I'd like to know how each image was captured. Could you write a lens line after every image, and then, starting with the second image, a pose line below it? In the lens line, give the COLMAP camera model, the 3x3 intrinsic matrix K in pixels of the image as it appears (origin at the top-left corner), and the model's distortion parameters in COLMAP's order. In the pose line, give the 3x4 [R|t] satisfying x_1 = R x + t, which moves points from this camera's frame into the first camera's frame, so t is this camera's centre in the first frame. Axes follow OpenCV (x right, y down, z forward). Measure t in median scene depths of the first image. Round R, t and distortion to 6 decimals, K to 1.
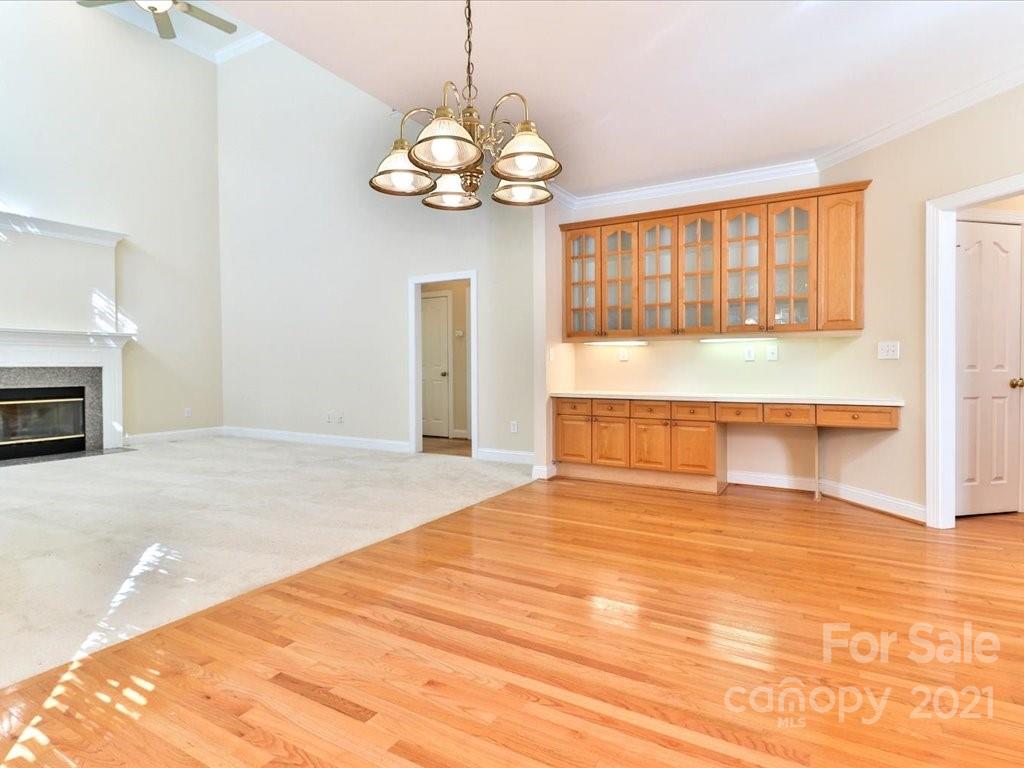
lens RADIAL K [[530.2, 0, 513.7], [0, 530.2, 362.6], [0, 0, 1]] dist [0.009835, -0.006049]
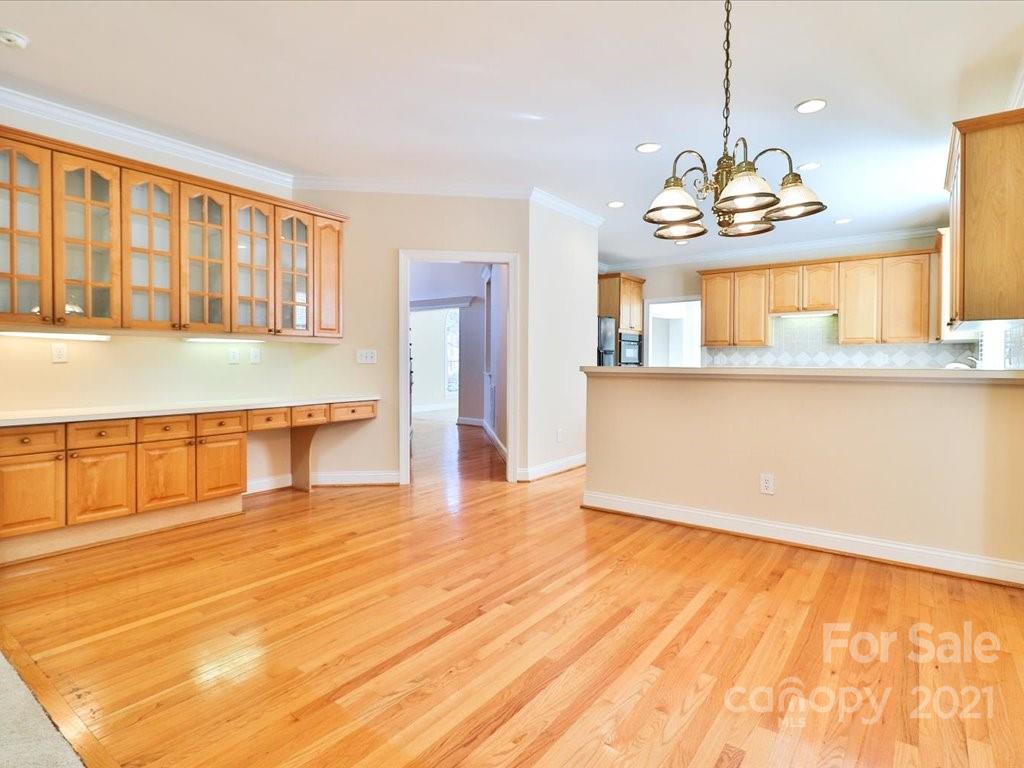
lens RADIAL K [[530.2, 0, 492.5], [0, 530.2, 365.7], [0, 0, 1]] dist [0.009835, -0.006049]
pose [[0.164216, -0.000356, 0.986424, -0.401497], [-0.005912, 0.999982, 0.001345, -0.004446], [-0.986407, -0.006053, 0.164211, 0.402101]]
